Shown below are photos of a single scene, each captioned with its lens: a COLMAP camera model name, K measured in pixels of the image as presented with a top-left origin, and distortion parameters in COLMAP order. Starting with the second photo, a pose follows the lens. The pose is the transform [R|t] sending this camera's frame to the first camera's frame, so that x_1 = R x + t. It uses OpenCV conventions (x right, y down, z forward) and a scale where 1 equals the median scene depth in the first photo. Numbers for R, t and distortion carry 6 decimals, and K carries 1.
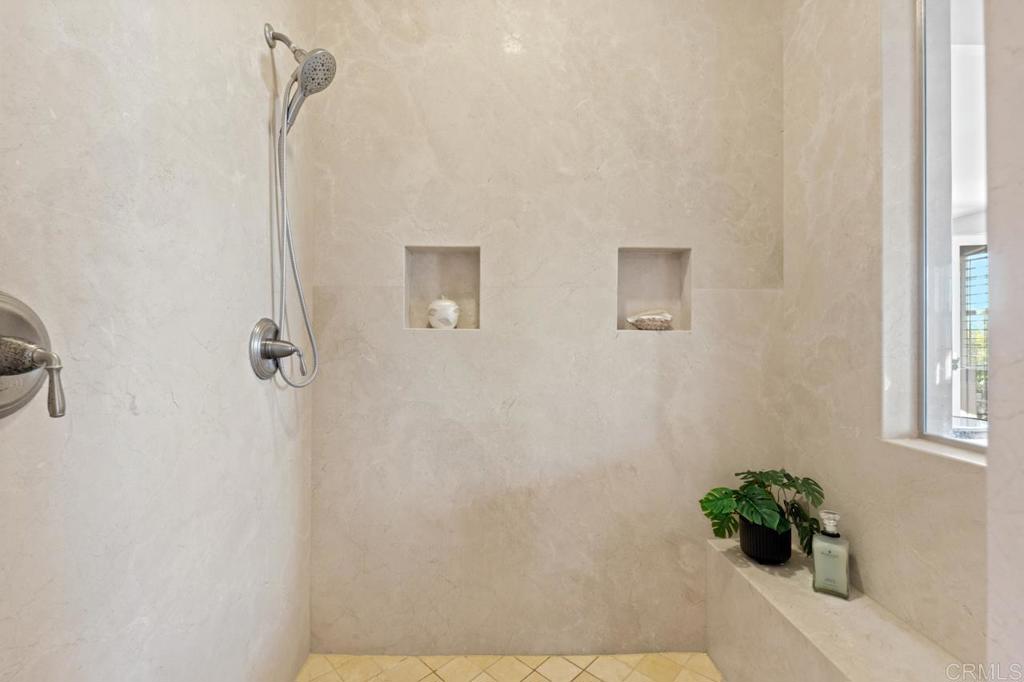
lens RADIAL K [[448.1, 0, 507.9], [0, 448.1, 336.6], [0, 0, 1]] dist [-0.006426, 0.000658]
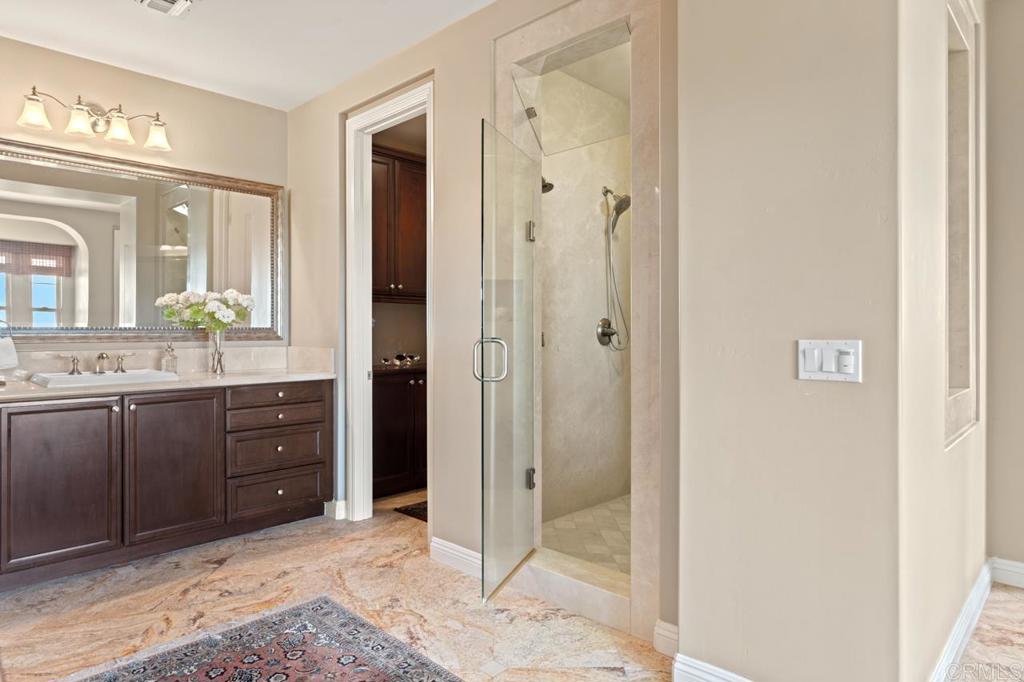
lens RADIAL K [[610.1, 0, 509.9], [0, 610.1, 338.2], [0, 0, 1]] dist [-0.003745, 0.001560]
pose [[0.700665, 0.013106, -0.713370, 1.311646], [0.007081, 0.999654, 0.025321, -0.022051], [0.713455, -0.022793, 0.700330, -1.483064]]
